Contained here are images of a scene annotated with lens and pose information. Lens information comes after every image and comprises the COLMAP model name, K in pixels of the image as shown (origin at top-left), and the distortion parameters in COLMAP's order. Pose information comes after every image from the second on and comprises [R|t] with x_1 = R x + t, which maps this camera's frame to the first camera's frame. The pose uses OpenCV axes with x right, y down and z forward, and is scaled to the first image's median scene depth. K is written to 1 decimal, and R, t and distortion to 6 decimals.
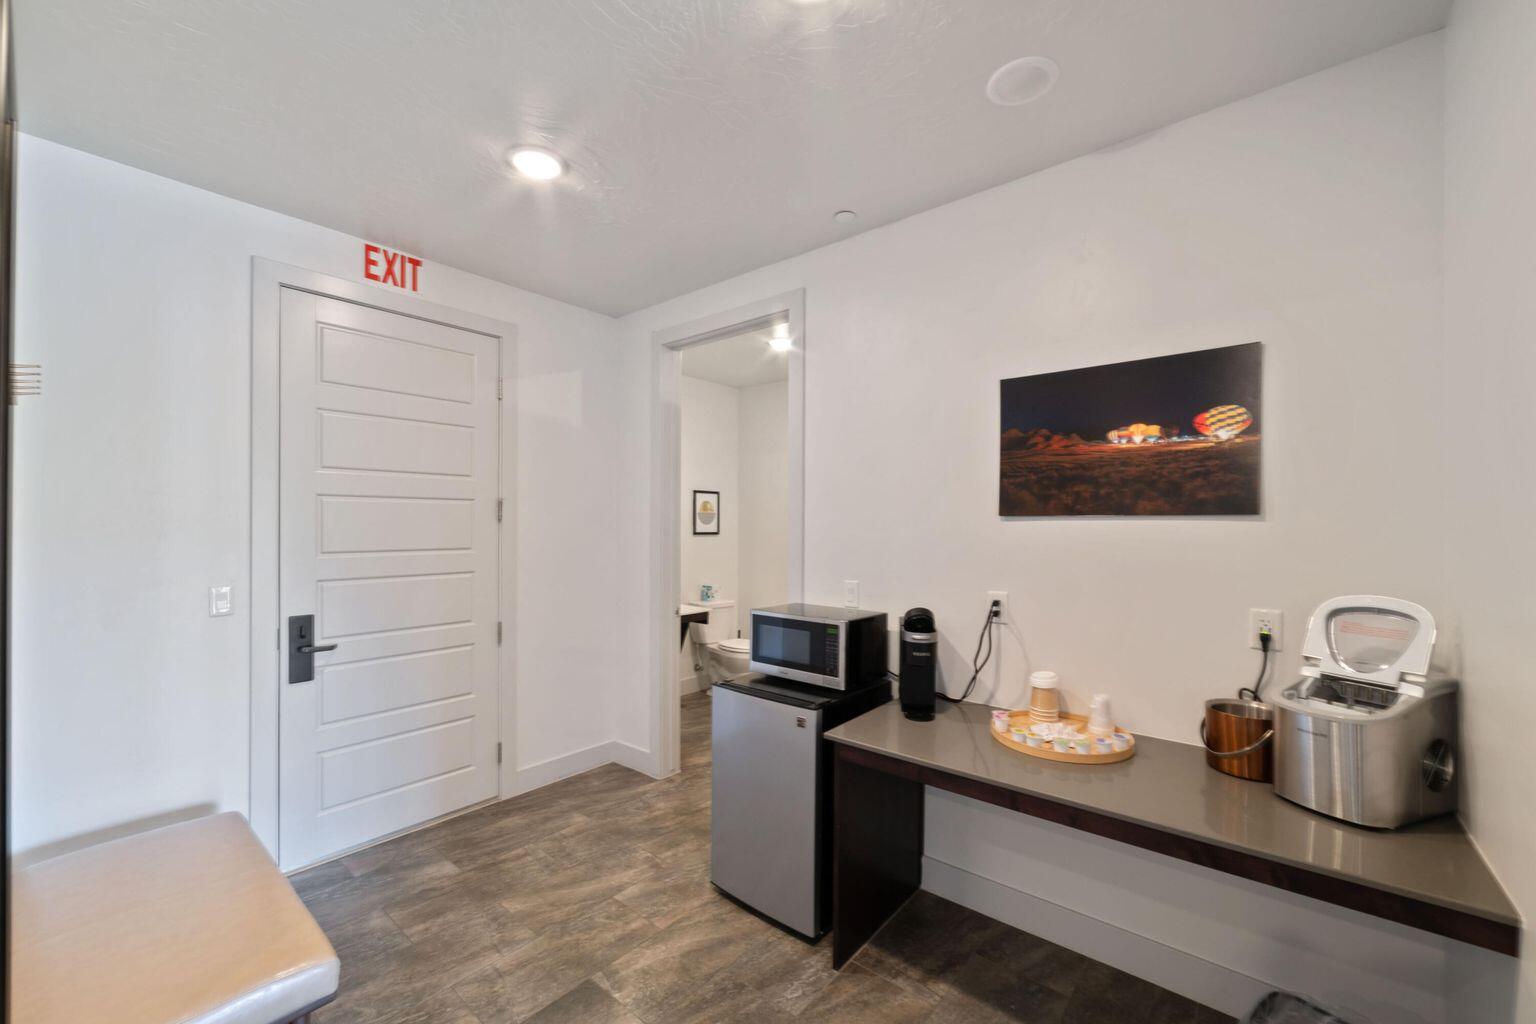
lens RADIAL K [[599.4, 0, 767.3], [0, 599.4, 519.1], [0, 0, 1]] dist [-0.004265, -0.000305]
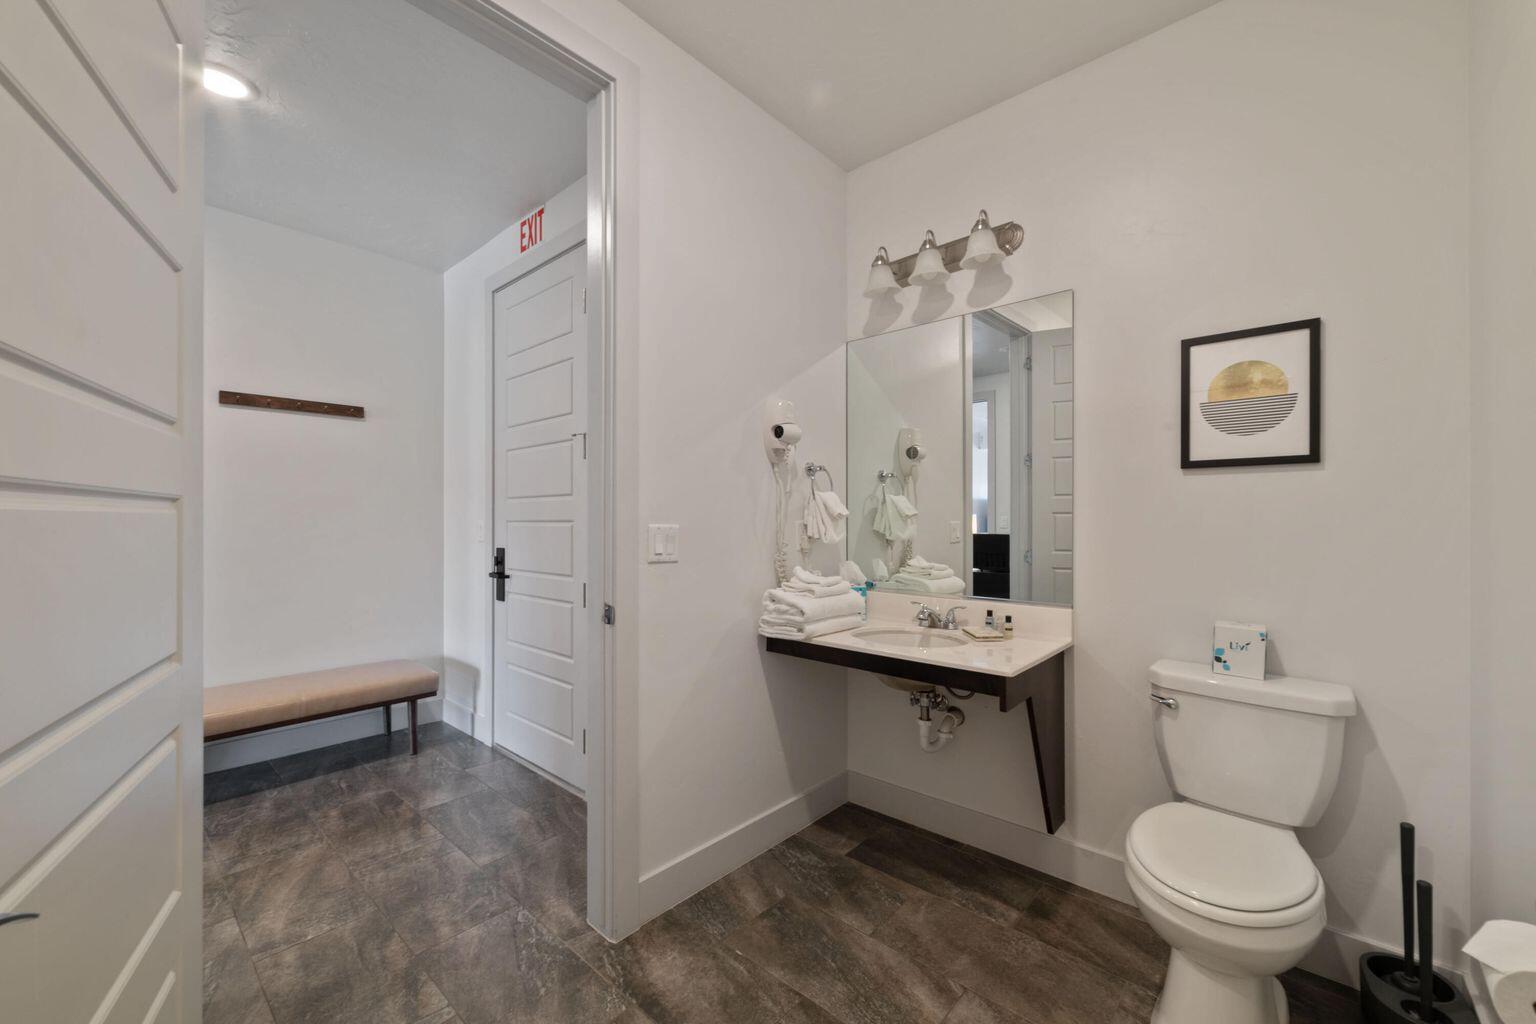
lens RADIAL K [[599.4, 0, 764.9], [0, 599.4, 518.6], [0, 0, 1]] dist [-0.004265, -0.000305]
pose [[-0.015824, -0.001618, -0.999873, 0.405690], [0.012454, 0.999921, -0.001815, 0.093841], [0.999797, -0.012481, -0.015803, 1.355808]]
